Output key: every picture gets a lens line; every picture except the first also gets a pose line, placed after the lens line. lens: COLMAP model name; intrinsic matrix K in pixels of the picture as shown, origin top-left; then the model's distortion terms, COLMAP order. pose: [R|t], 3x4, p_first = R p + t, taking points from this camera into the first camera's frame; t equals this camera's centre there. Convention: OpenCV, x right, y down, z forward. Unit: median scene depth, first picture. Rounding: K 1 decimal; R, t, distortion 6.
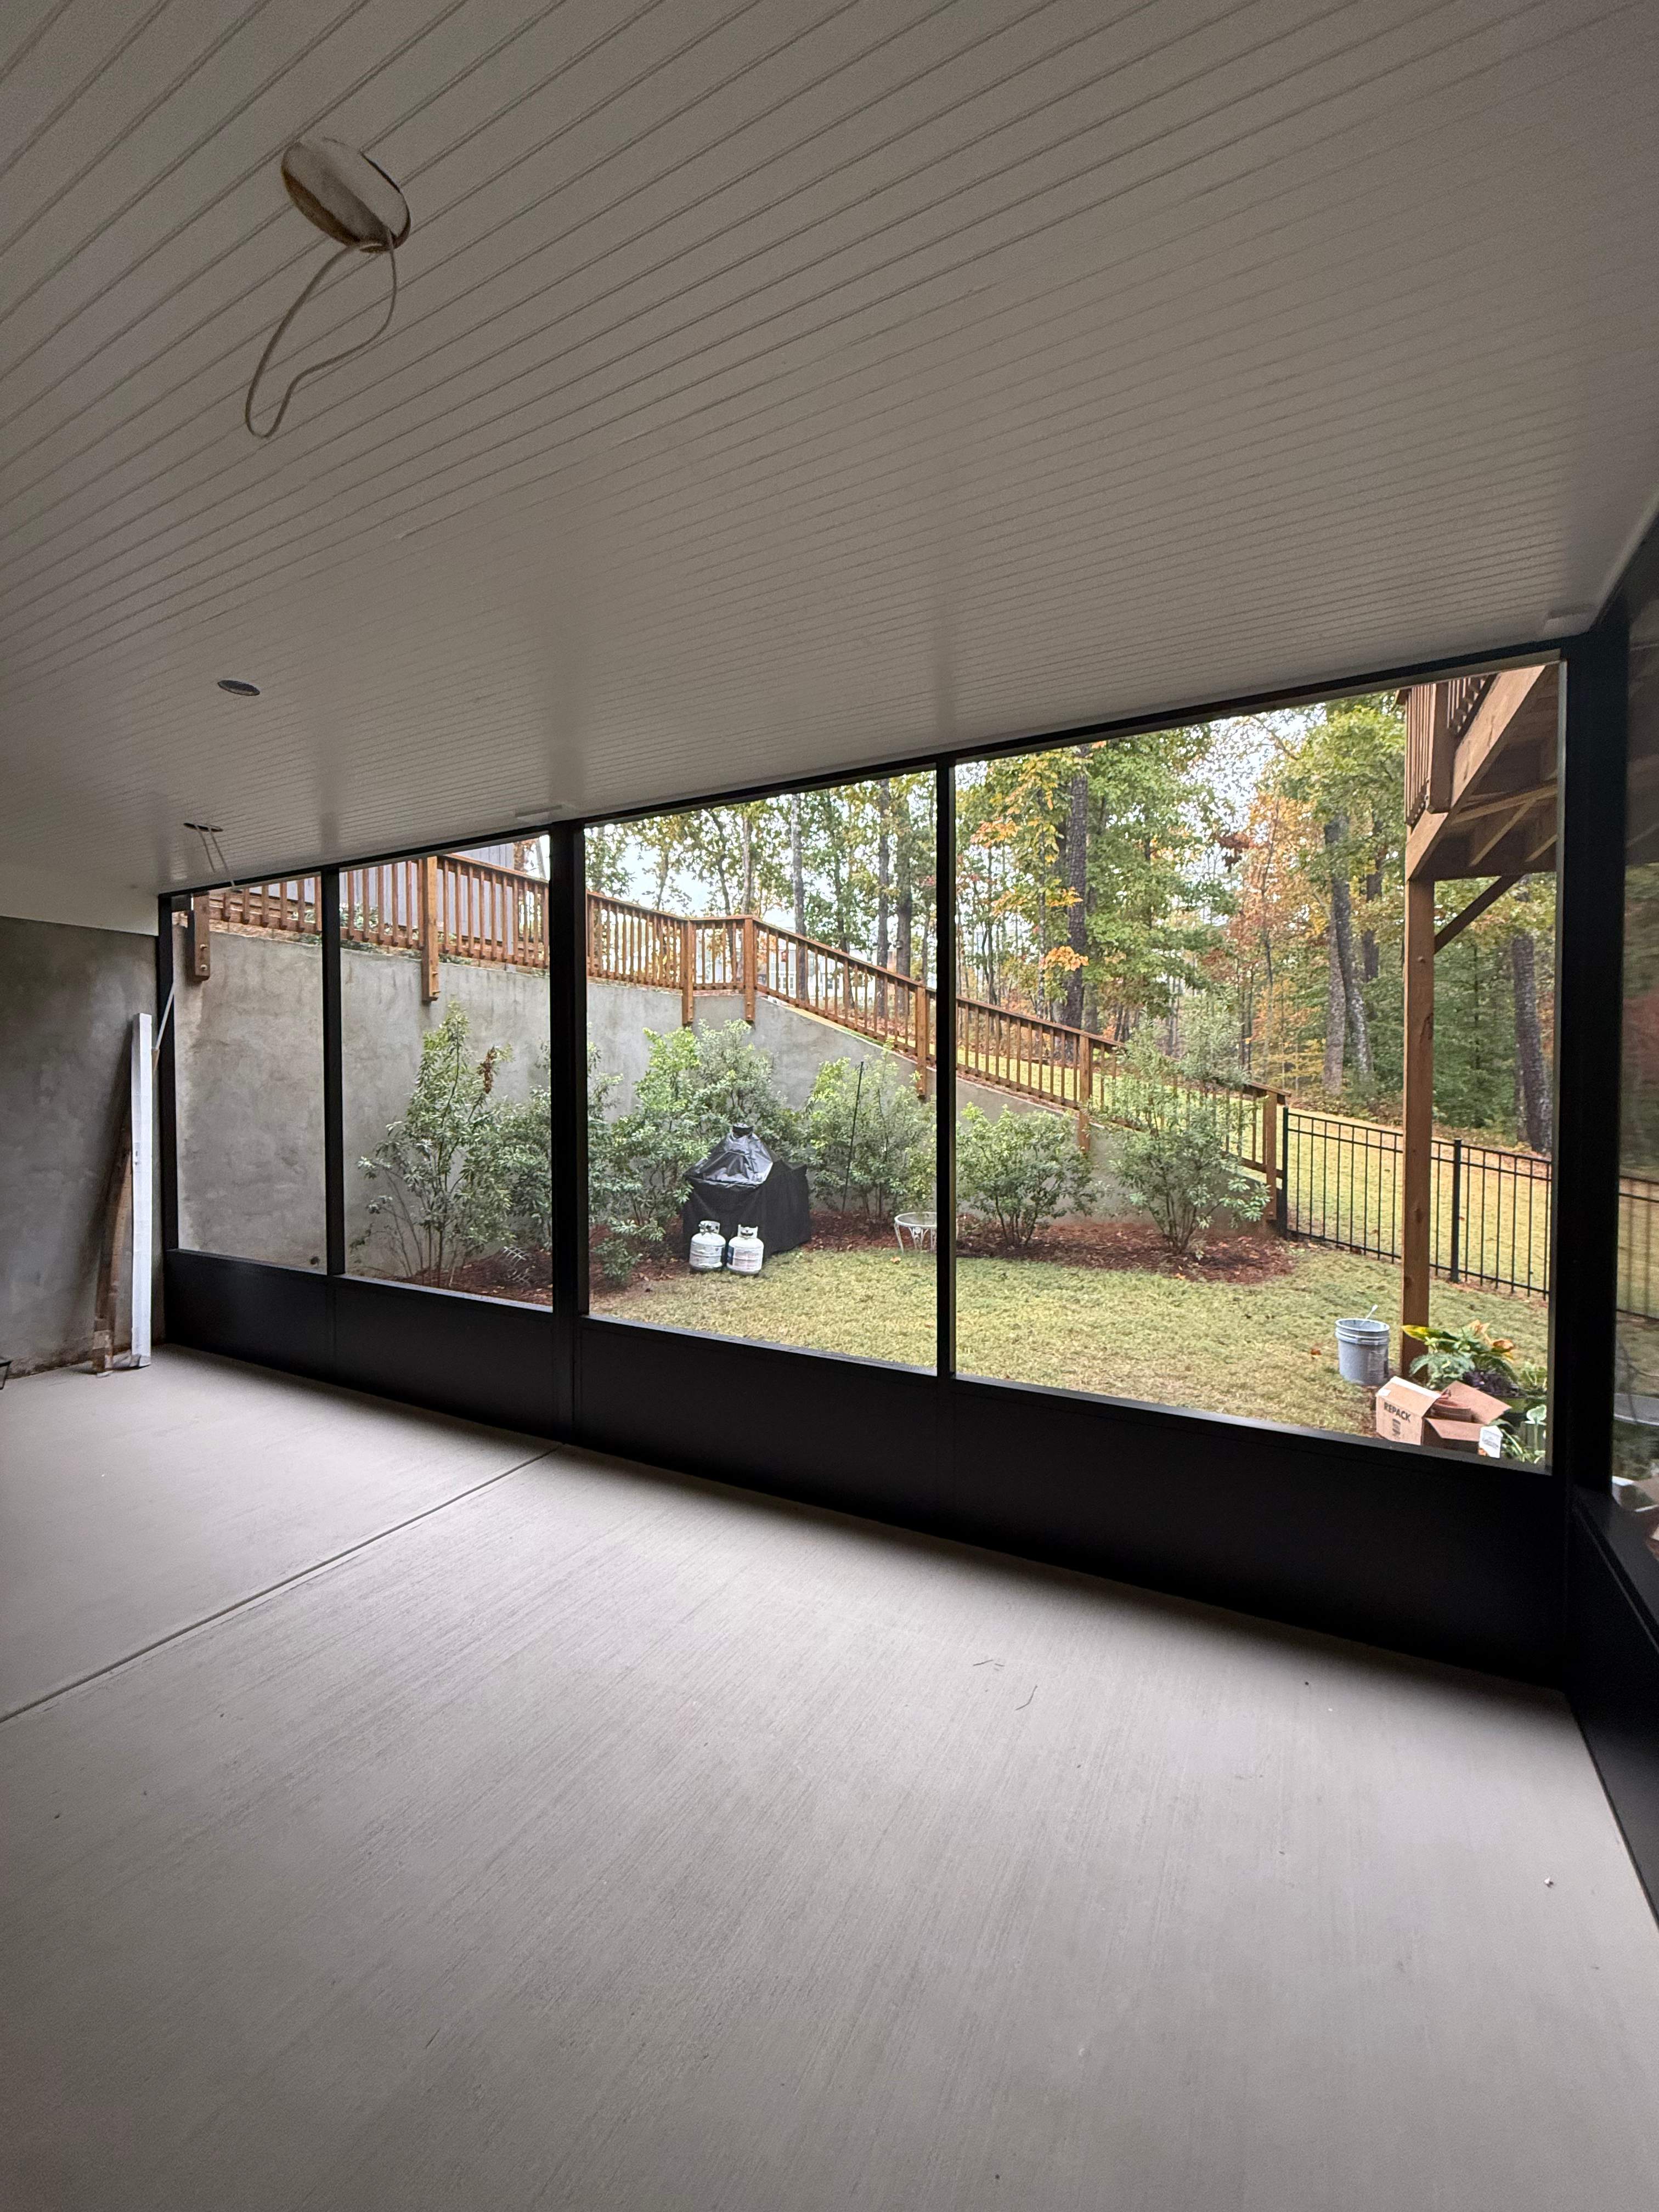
lens RADIAL K [[876.8, 0, 829.9], [0, 876.8, 1097.8], [0, 0, 1]] dist [0.001443, 0.000935]
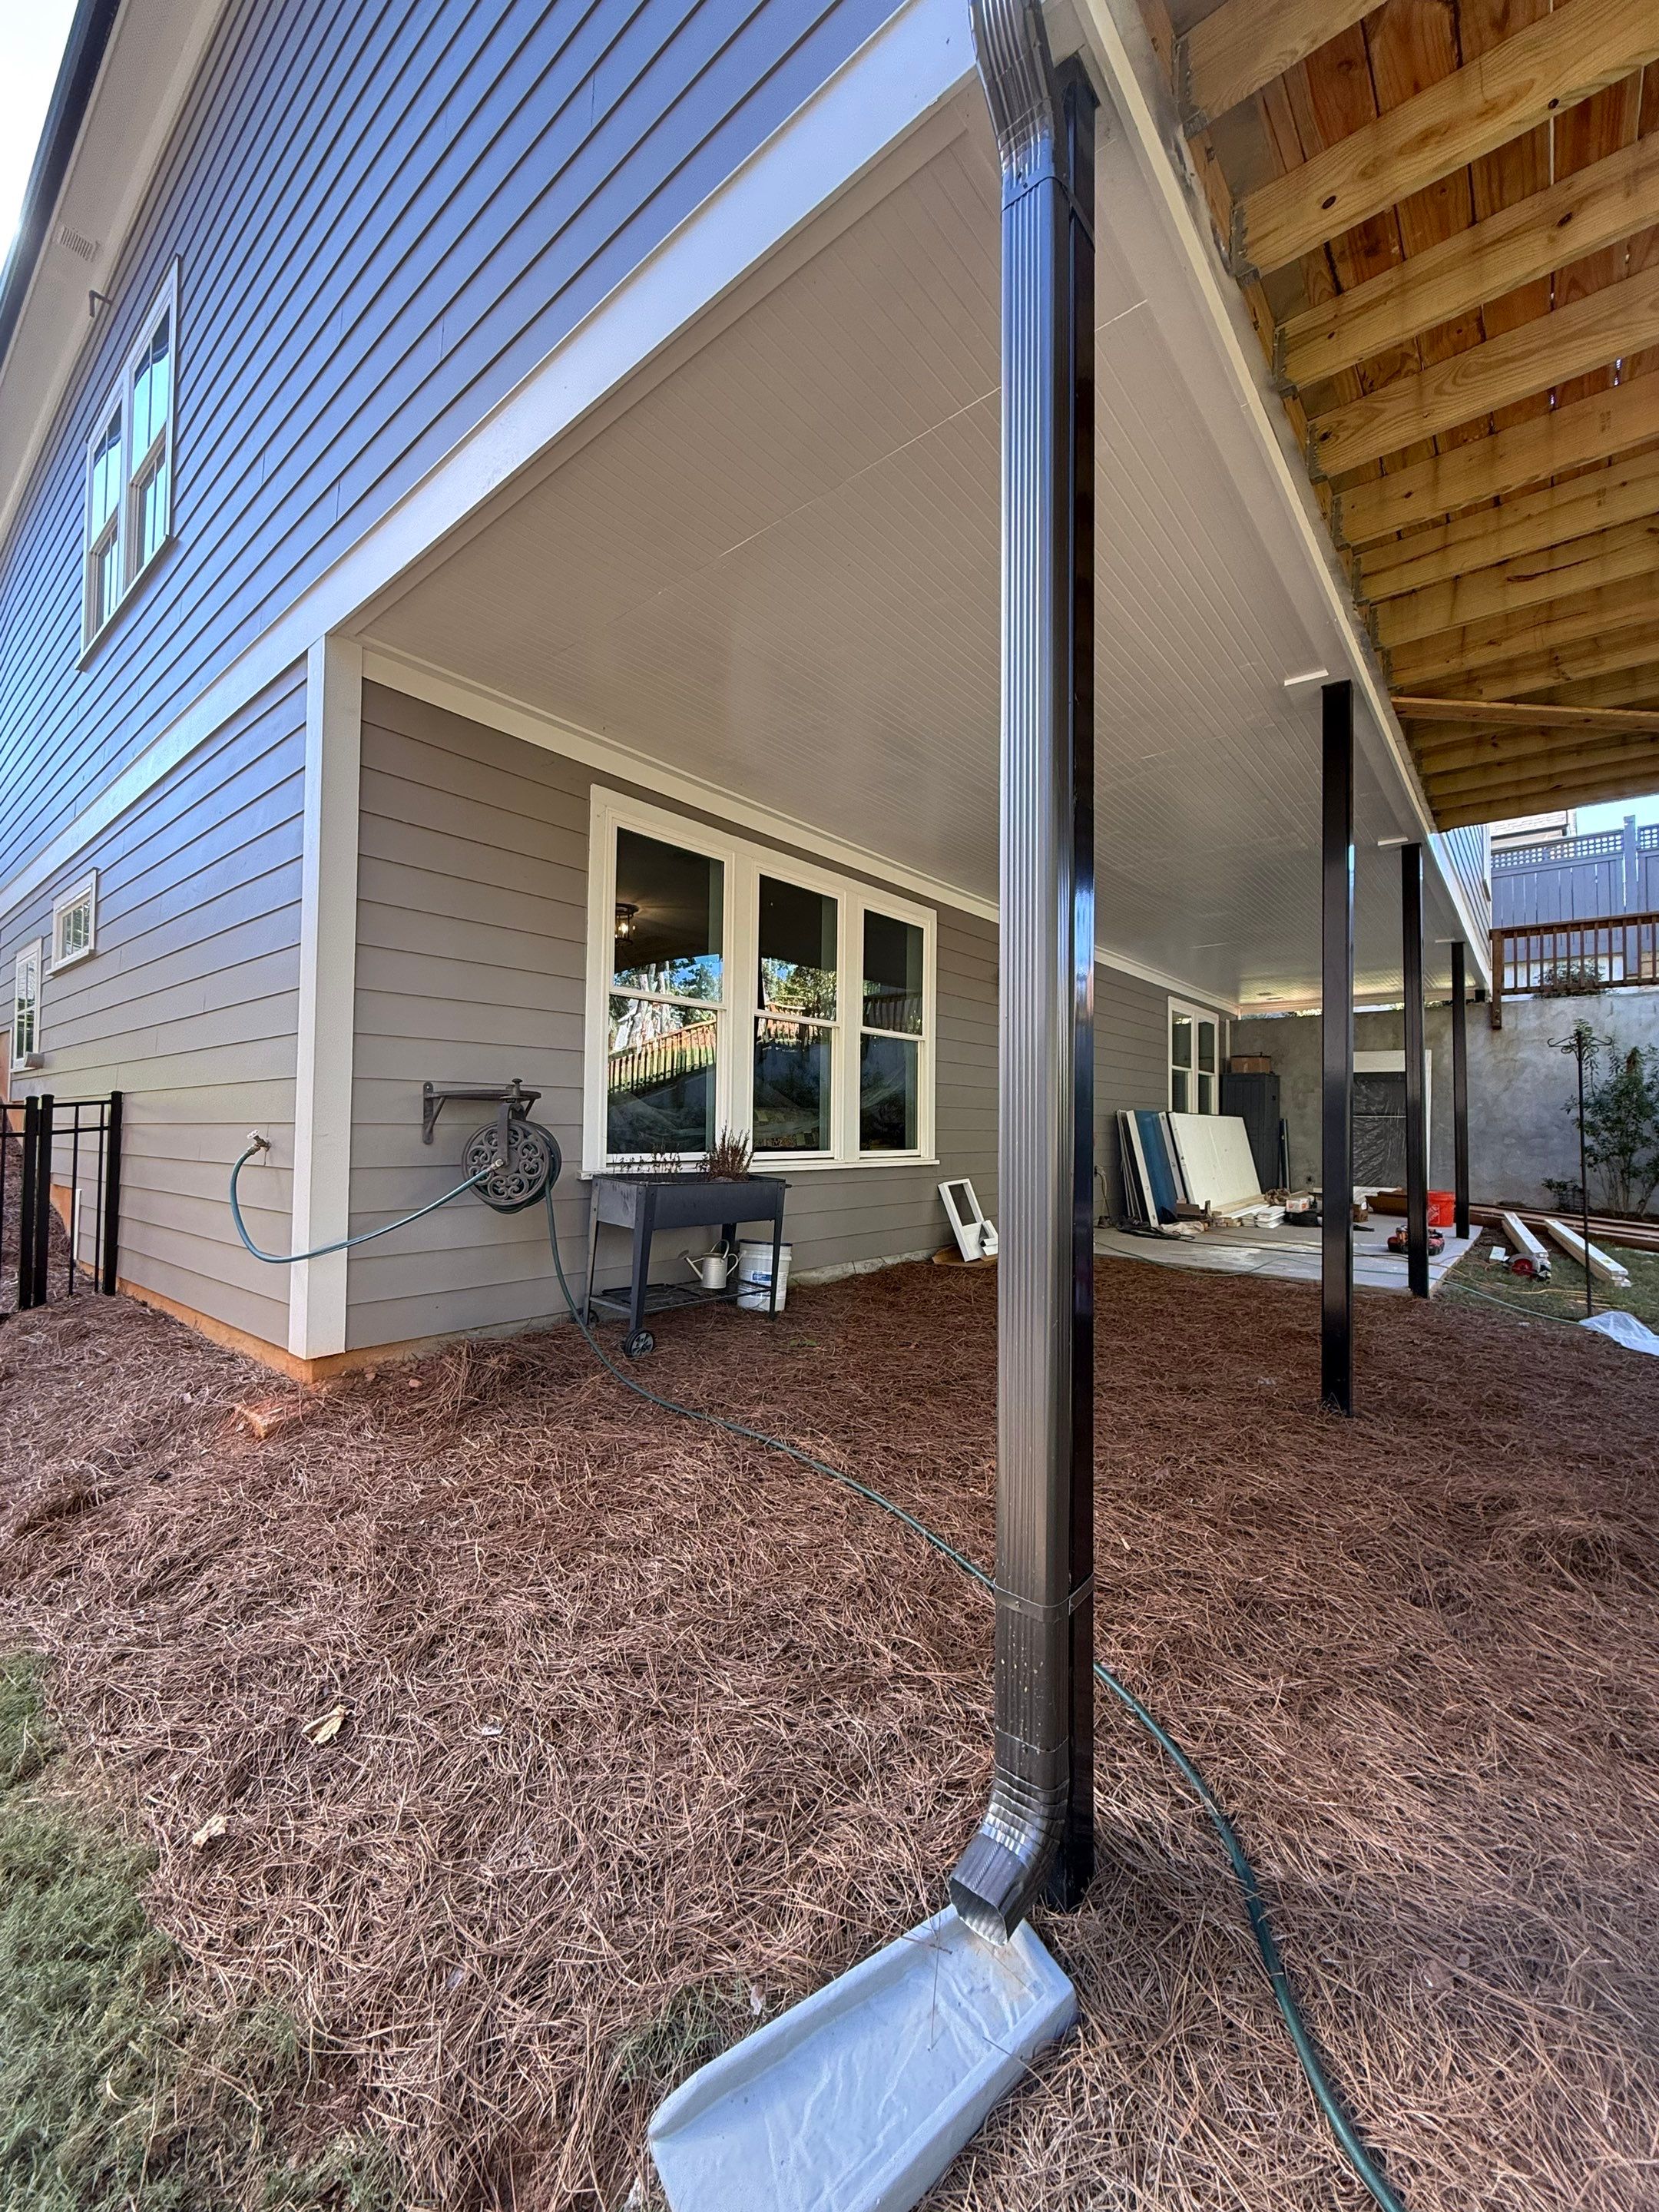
lens RADIAL K [[876.4, 0, 828.5], [0, 876.4, 1102.2], [0, 0, 1]] dist [0.001440, -0.000361]
pose [[-0.210782, -0.031587, -0.977023, 1.333342], [-0.031805, 0.999170, -0.025441, 0.112153], [0.977016, 0.025712, -0.211611, -0.016563]]
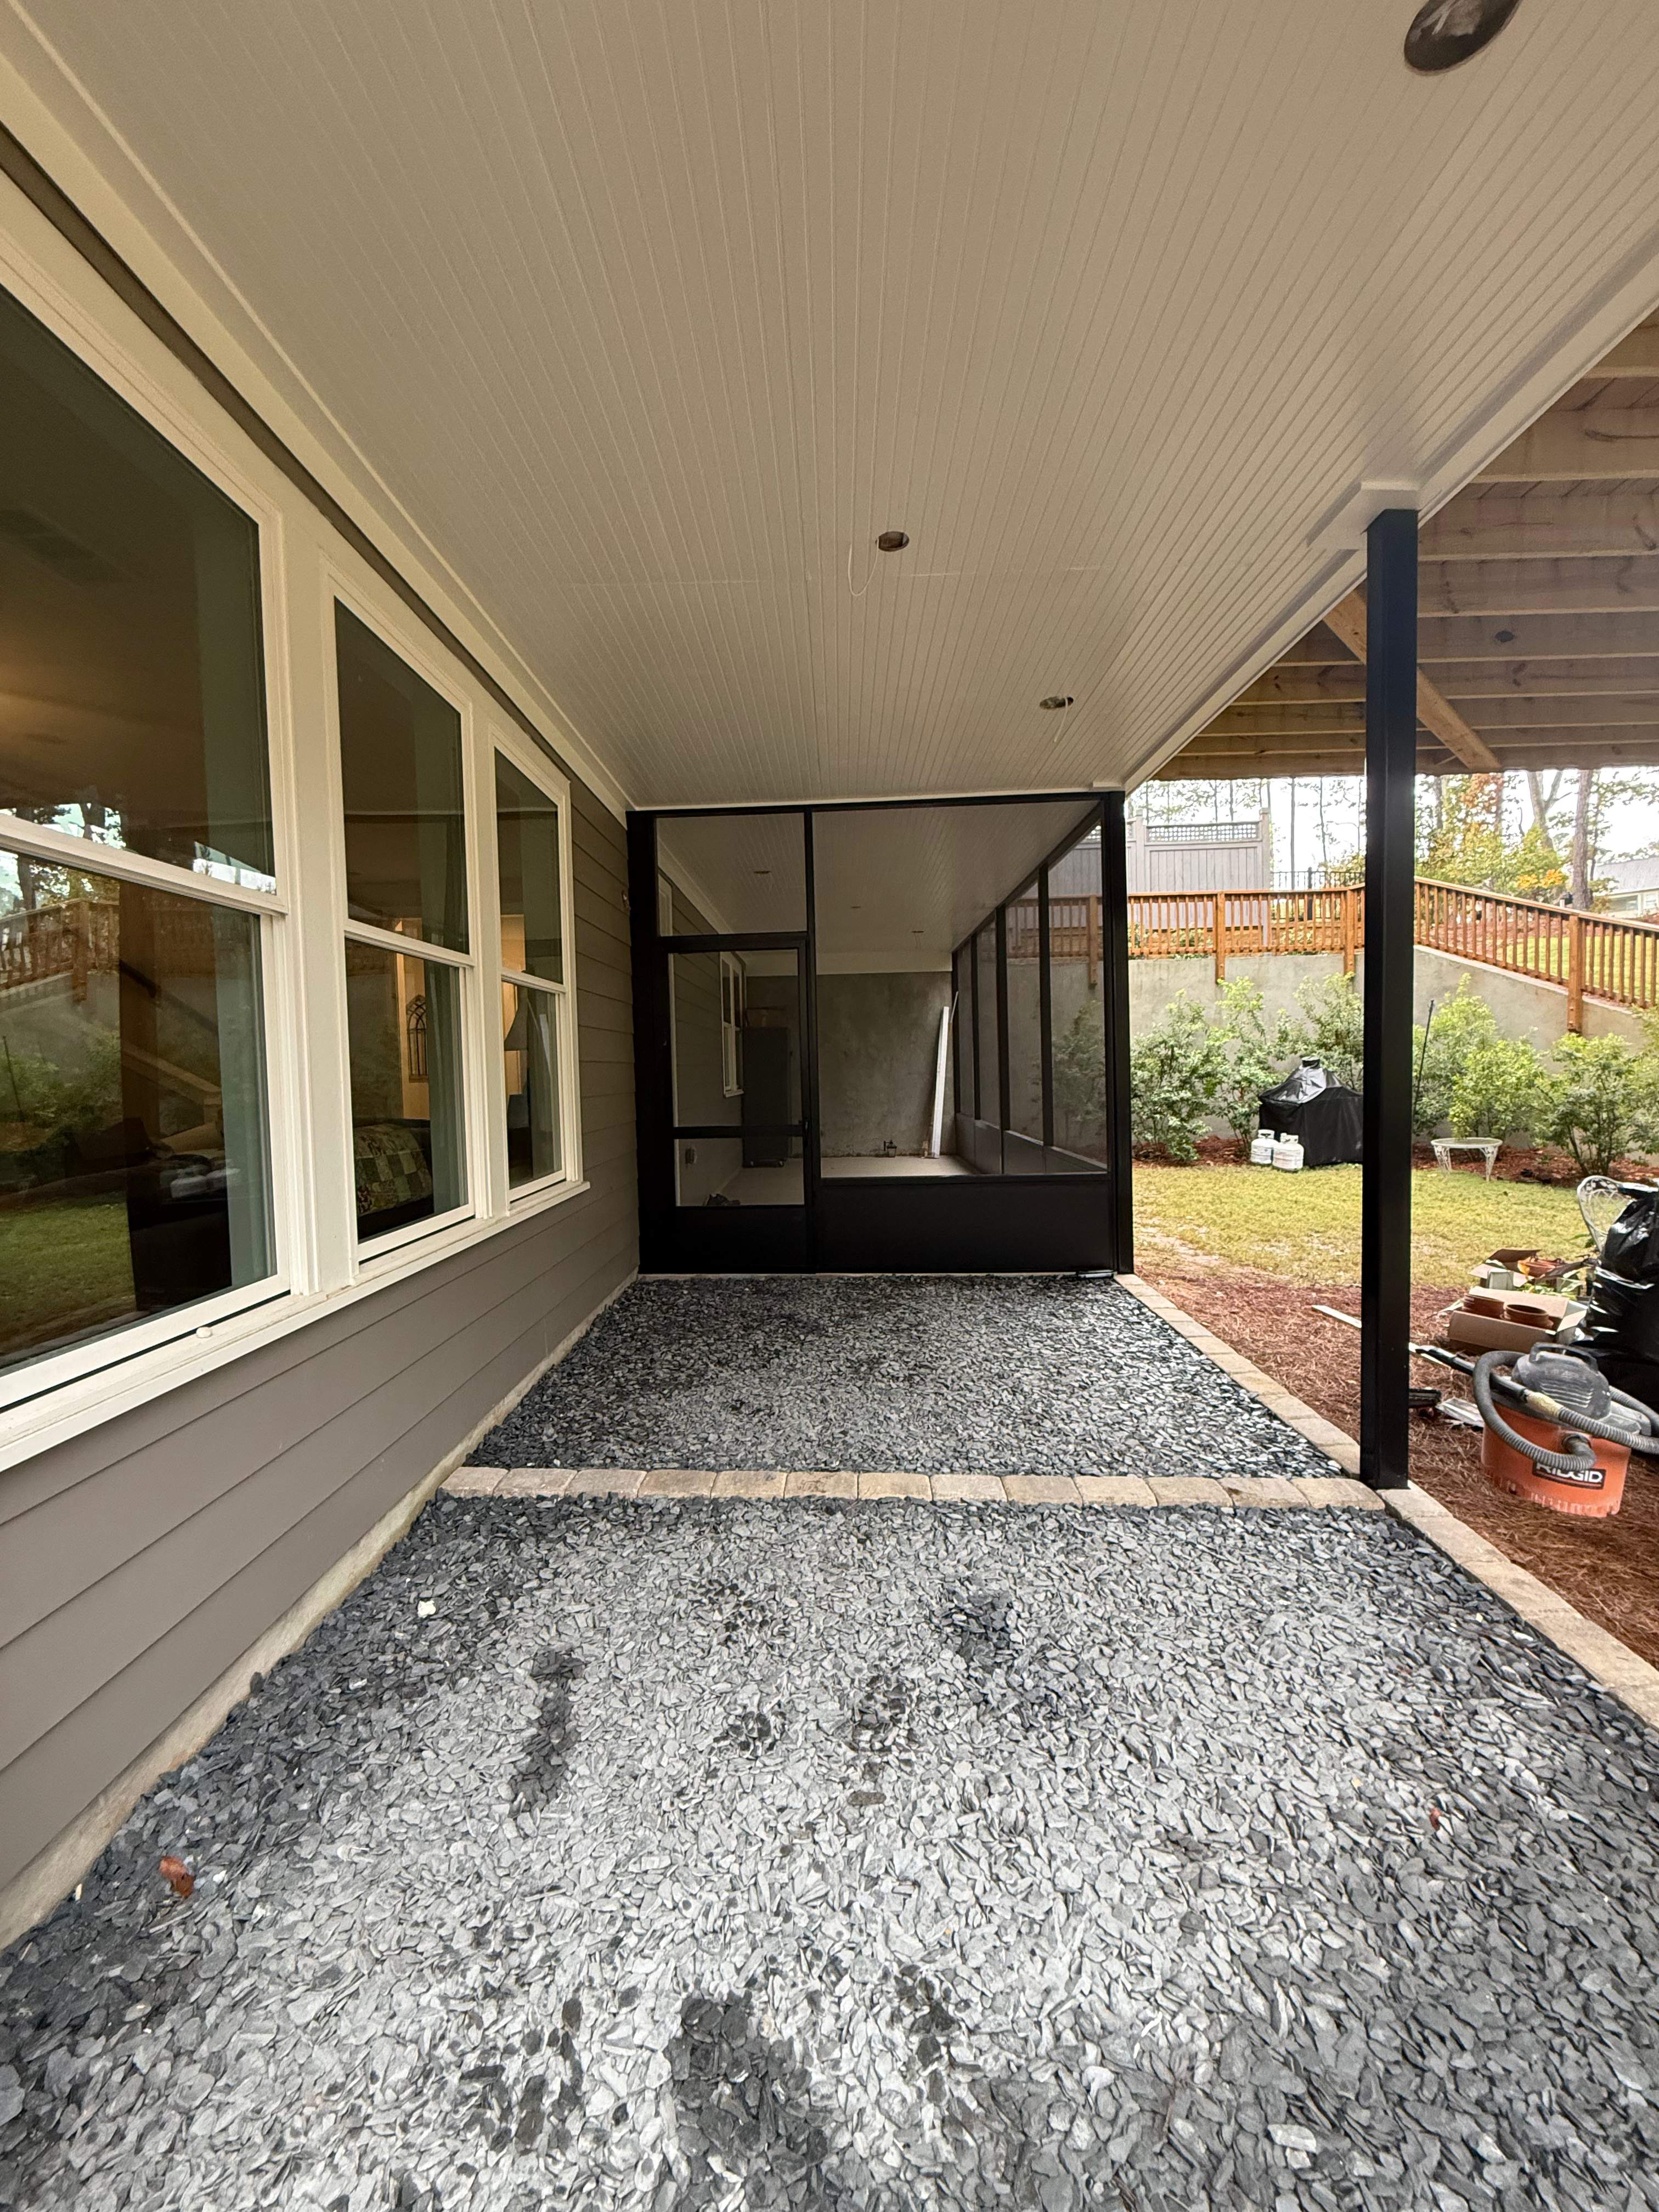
lens RADIAL K [[876.8, 0, 827.4], [0, 876.8, 1095.4], [0, 0, 1]] dist [0.001443, 0.000935]
pose [[0.449981, 0.017489, -0.892867, 0.953336], [0.005478, 0.999735, 0.022342, 0.070287], [0.893021, -0.014944, 0.449766, -0.246503]]
